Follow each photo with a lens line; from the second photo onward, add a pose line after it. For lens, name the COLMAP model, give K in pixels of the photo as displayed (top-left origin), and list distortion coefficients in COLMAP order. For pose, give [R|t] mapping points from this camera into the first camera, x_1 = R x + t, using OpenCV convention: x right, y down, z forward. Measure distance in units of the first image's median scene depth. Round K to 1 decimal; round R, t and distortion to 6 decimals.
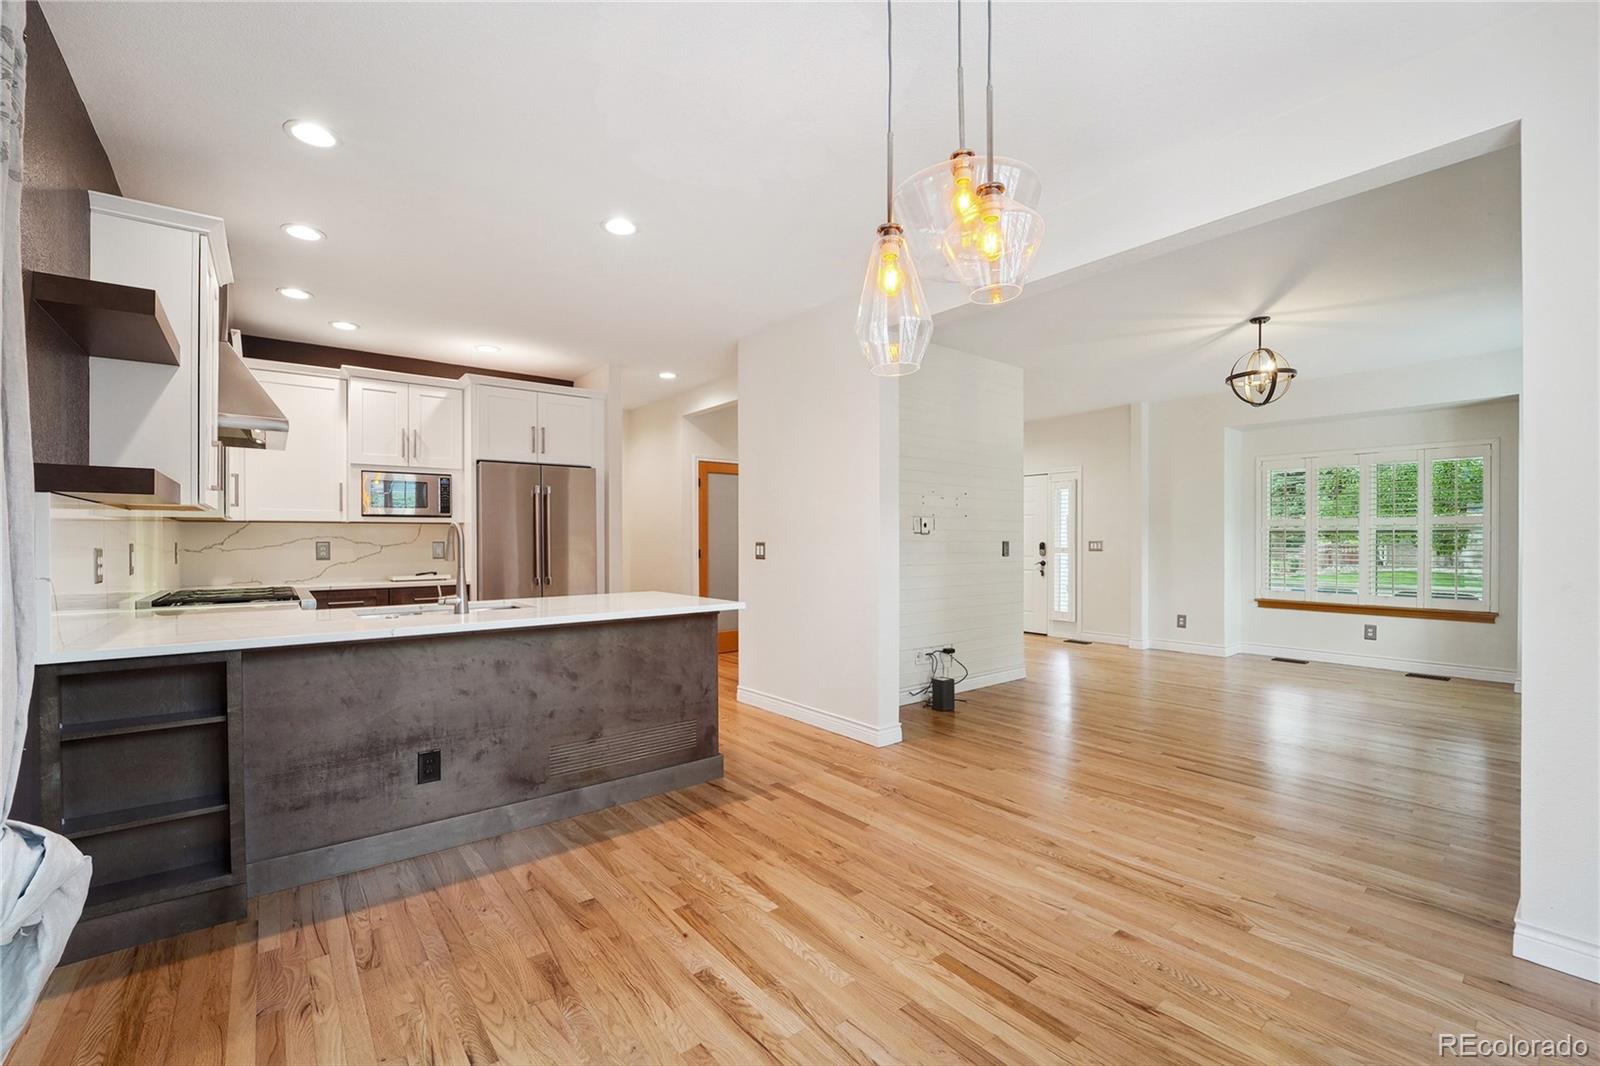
lens RADIAL K [[673.6, 0, 801.6], [0, 673.6, 540.9], [0, 0, 1]] dist [-0.018629, -0.000203]
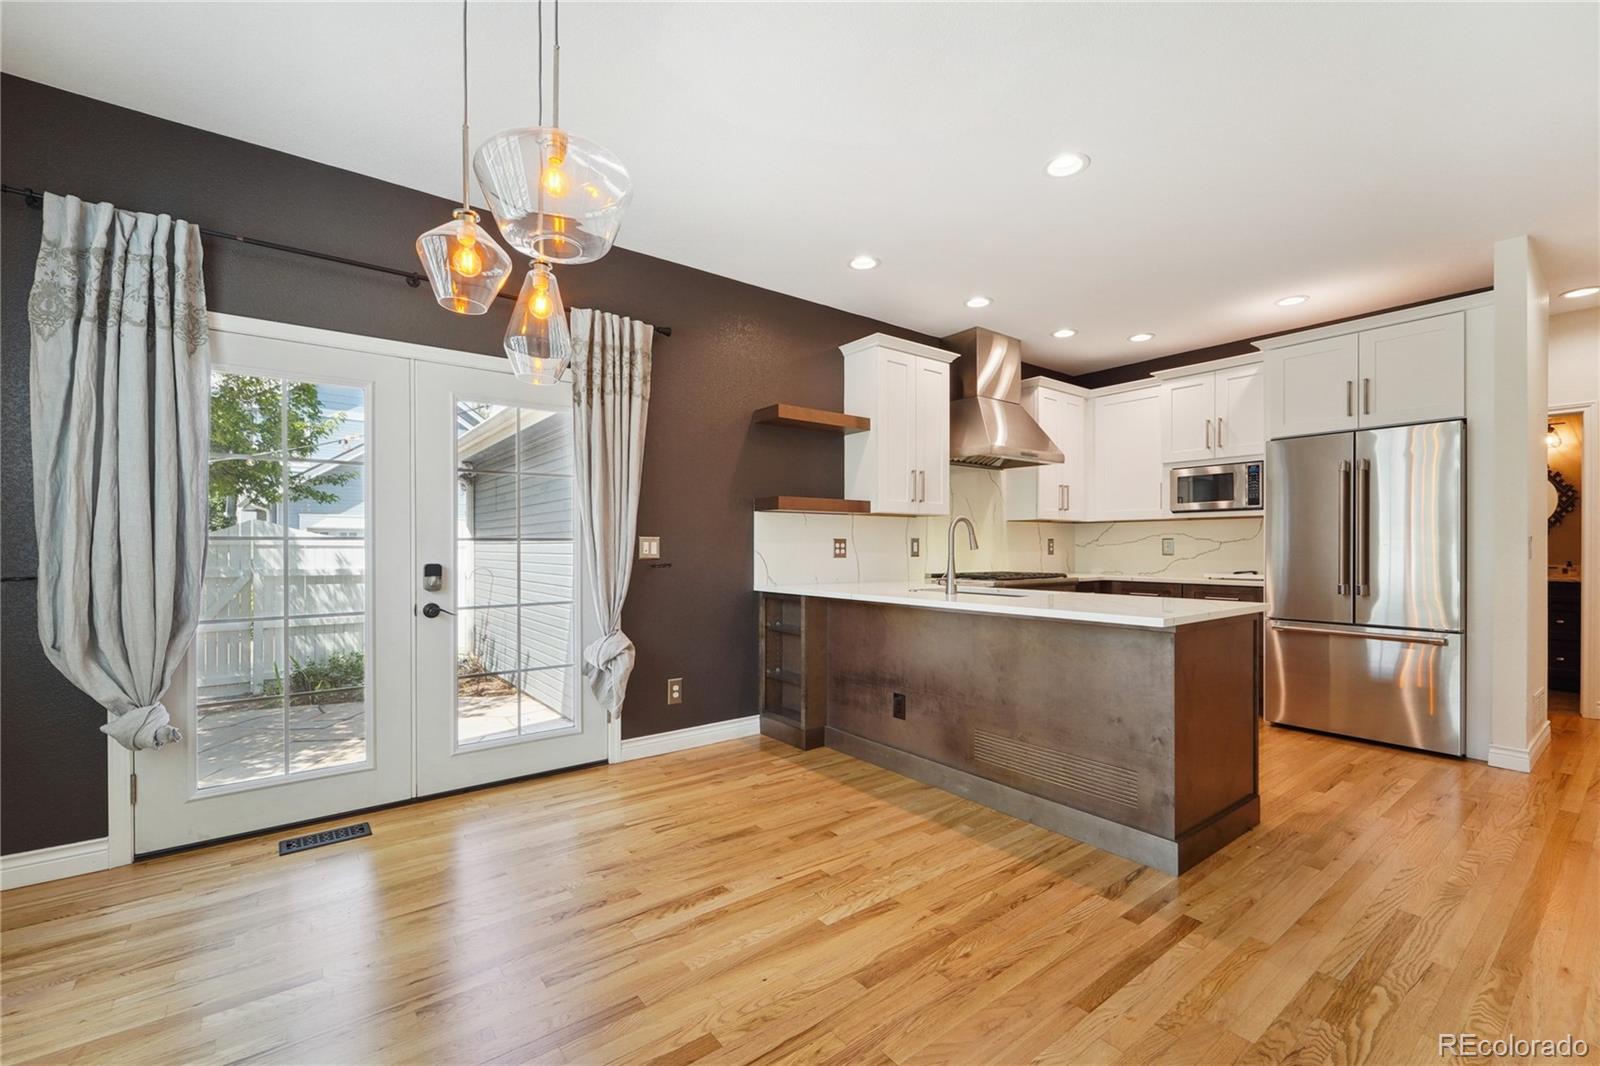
lens RADIAL K [[671.9, 0, 792.9], [0, 671.9, 547.1], [0, 0, 1]] dist [-0.001219, -0.000350]
pose [[-0.029083, 0.003977, -0.999569, 0.490064], [-0.003865, 0.999984, 0.004091, 0.017074], [0.999570, 0.003983, -0.029067, 0.547714]]
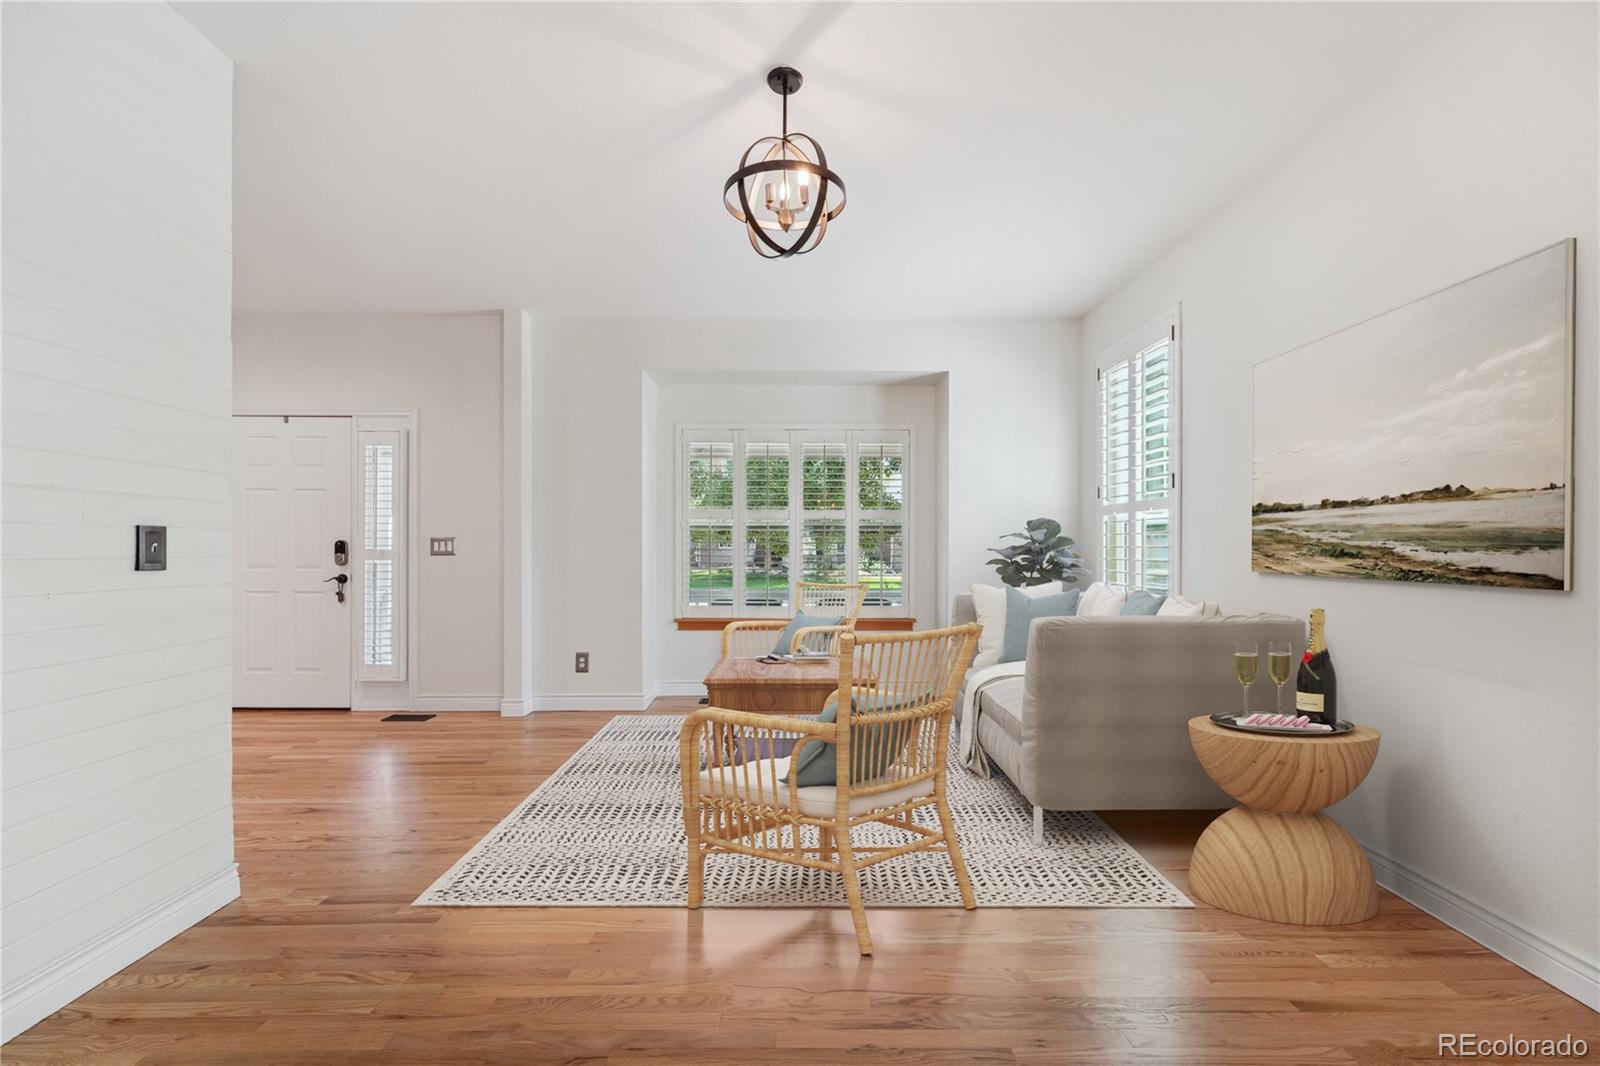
lens RADIAL K [[666.7, 0, 797.1], [0, 666.7, 541.9], [0, 0, 1]] dist [0.001238, -0.000086]
pose [[0.626384, 0.005228, 0.779497, 0.357943], [0.001310, 0.999969, -0.007759, 0.016969], [-0.779513, 0.005881, 0.626358, 0.791997]]
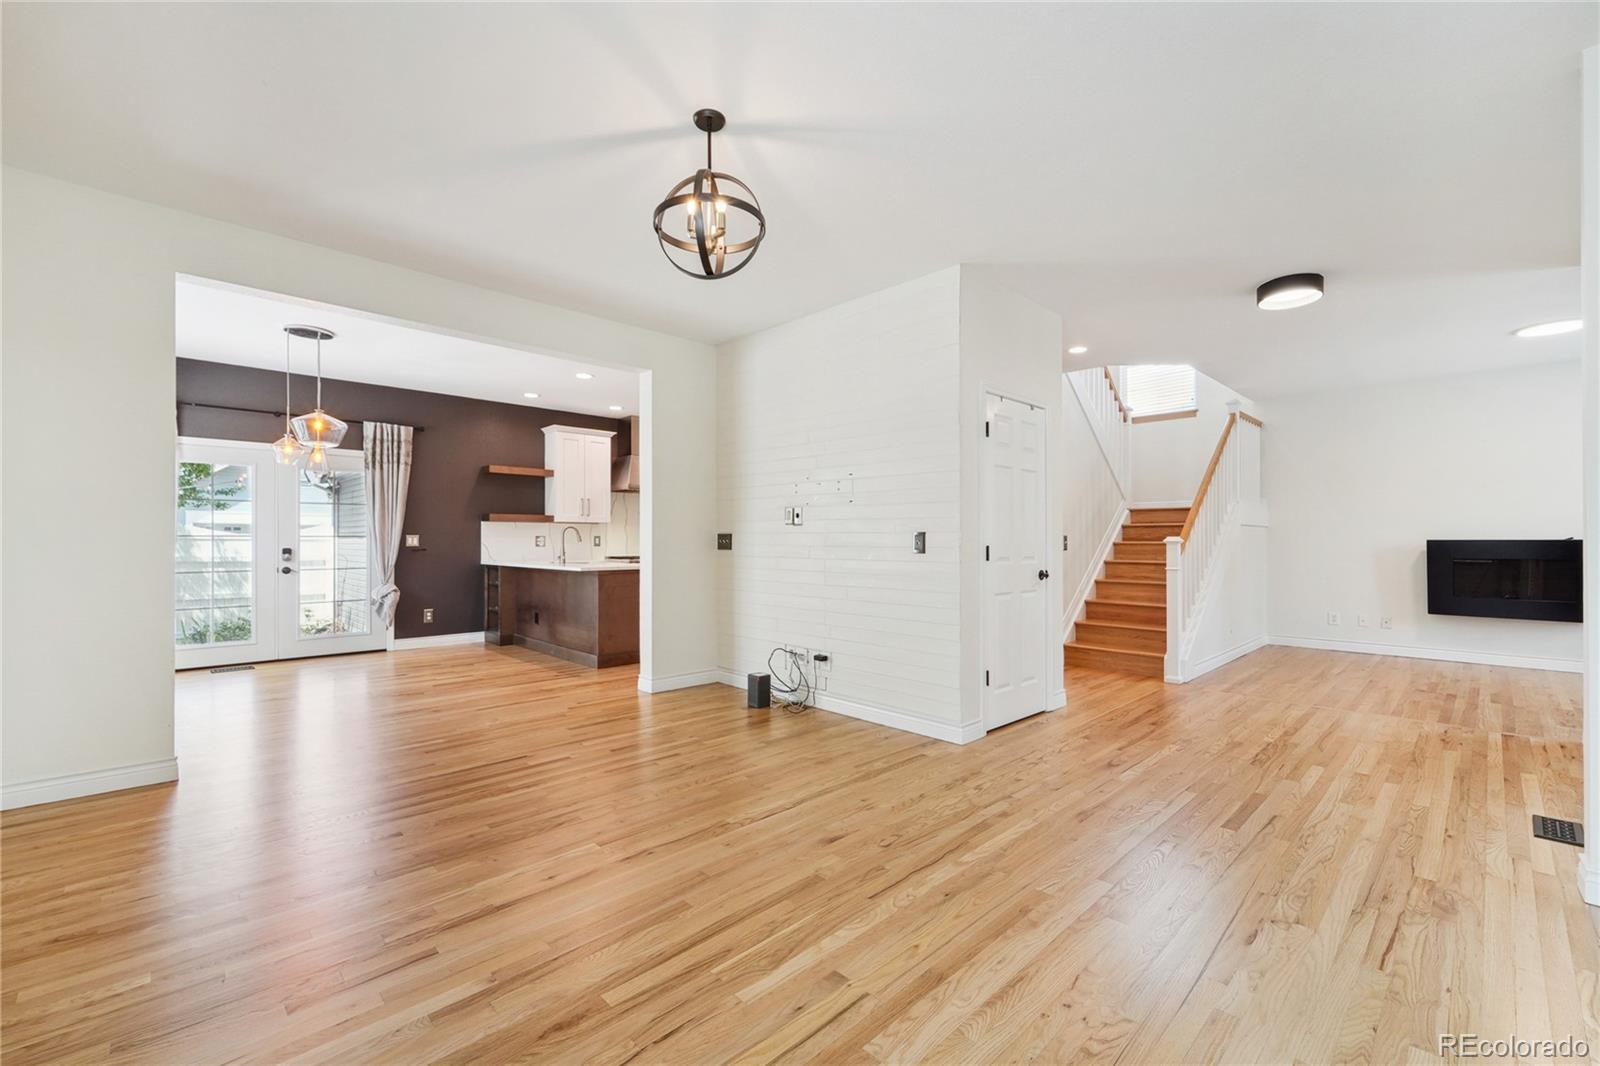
lens RADIAL K [[666.7, 0, 797.1], [0, 666.7, 541.9], [0, 0, 1]] dist [0.001238, -0.000086]
pose [[0.091540, 0.004077, -0.995793, 1.423520], [-0.006100, 0.999975, 0.003533, 0.013134], [0.995783, 0.005751, 0.091562, 1.174922]]
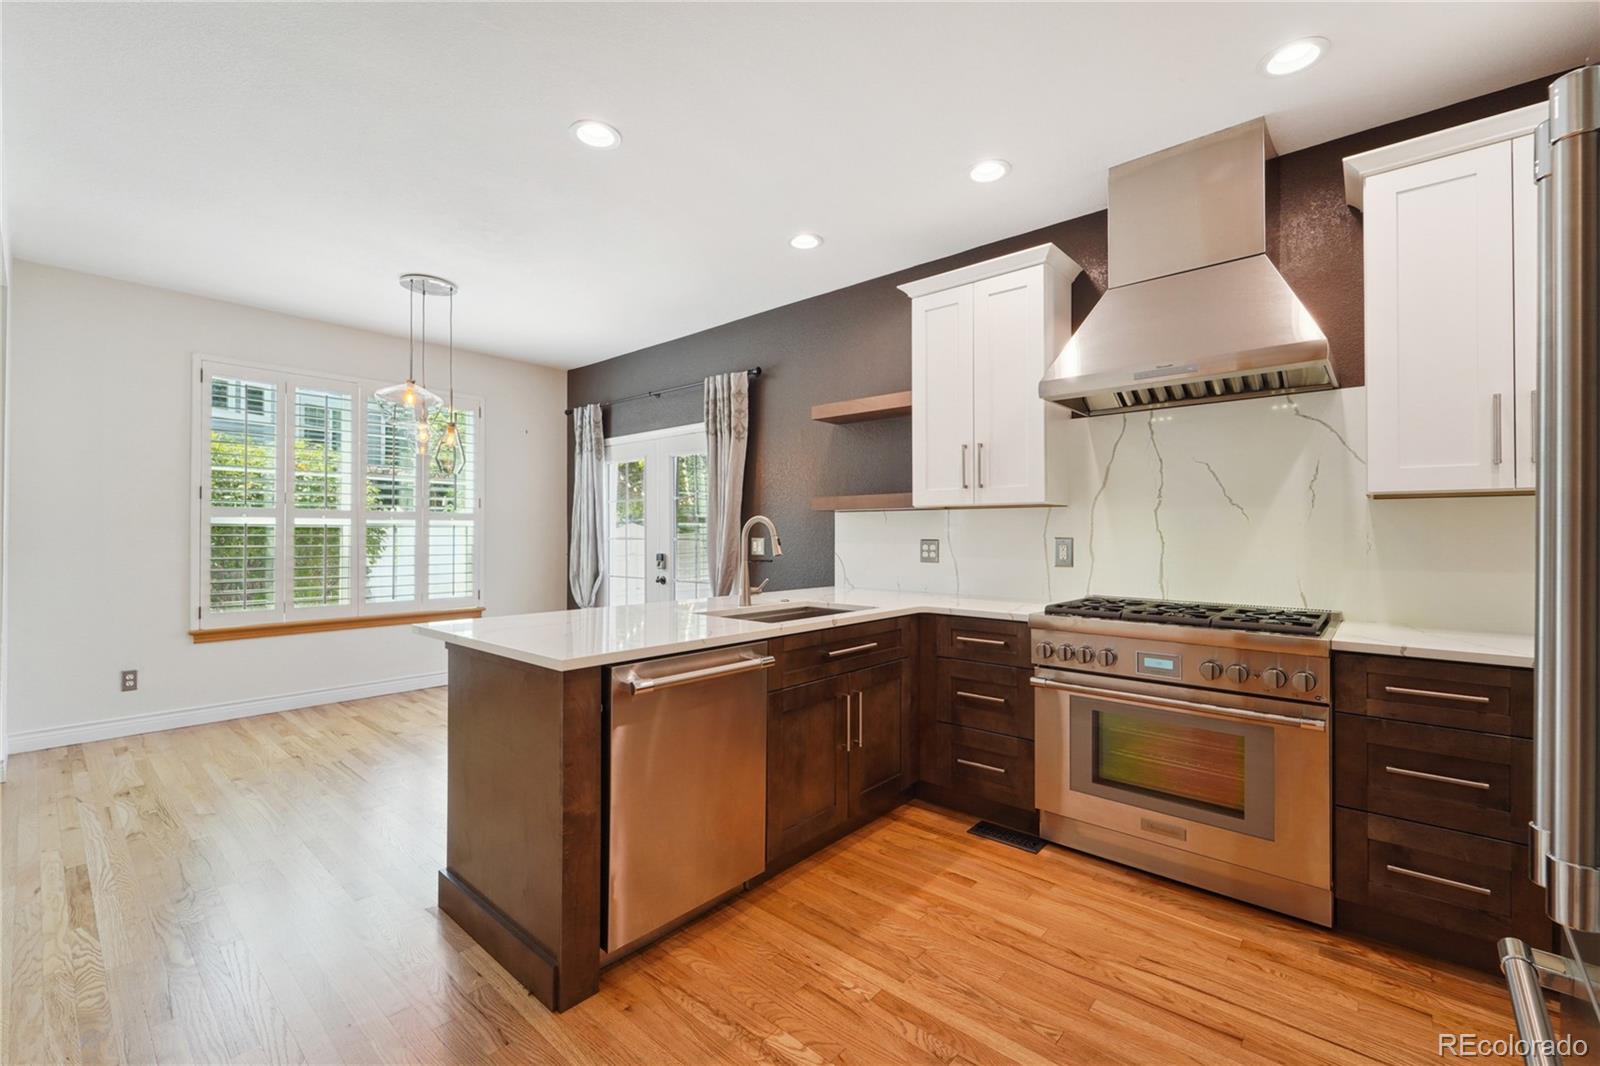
lens RADIAL K [[671.9, 0, 792.9], [0, 671.9, 547.1], [0, 0, 1]] dist [-0.001219, -0.000350]
pose [[-0.987963, -0.000428, -0.154688, -0.305917], [-0.003478, 0.999805, 0.019445, 0.001229], [0.154649, 0.019748, -0.987772, 1.469082]]
